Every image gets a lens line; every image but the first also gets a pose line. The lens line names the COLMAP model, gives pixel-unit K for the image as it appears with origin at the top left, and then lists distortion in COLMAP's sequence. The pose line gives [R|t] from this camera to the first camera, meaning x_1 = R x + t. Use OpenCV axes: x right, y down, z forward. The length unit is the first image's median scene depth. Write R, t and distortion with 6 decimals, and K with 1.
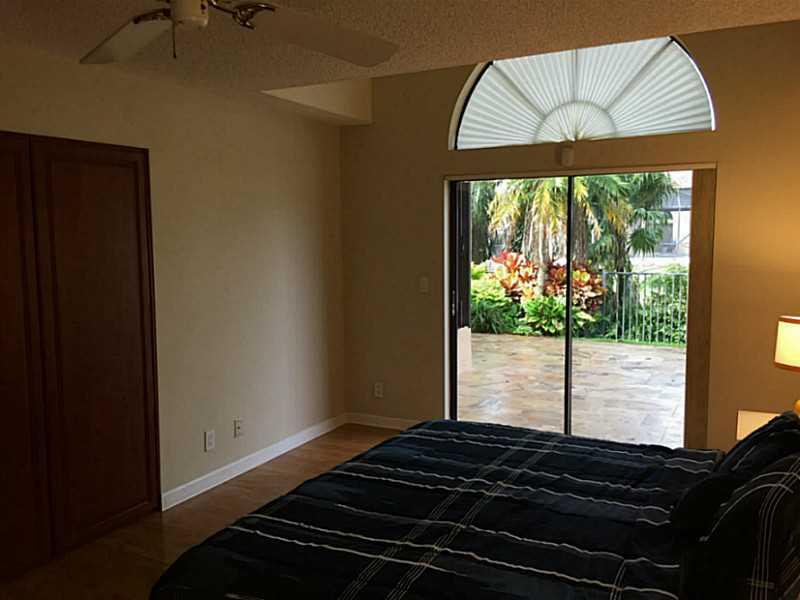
lens RADIAL K [[696.0, 0, 401.0], [0, 696.0, 300.2], [0, 0, 1]] dist [0.074571, -0.046622]
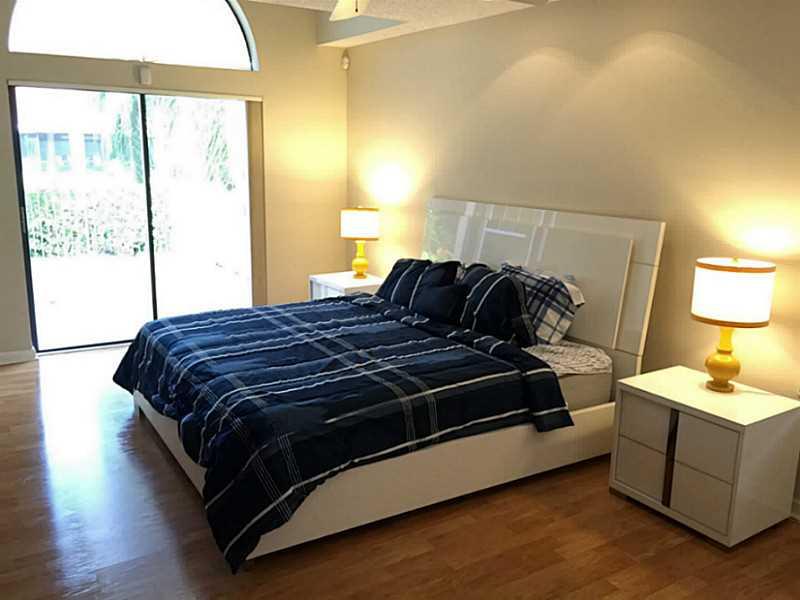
lens RADIAL K [[696.0, 0, 400.5], [0, 696.0, 301.3], [0, 0, 1]] dist [0.074571, -0.046622]
pose [[0.483429, -0.168937, 0.858928, -0.823376], [0.067346, 0.985471, 0.155922, -0.004181], [-0.872789, -0.017532, 0.487783, 0.149898]]
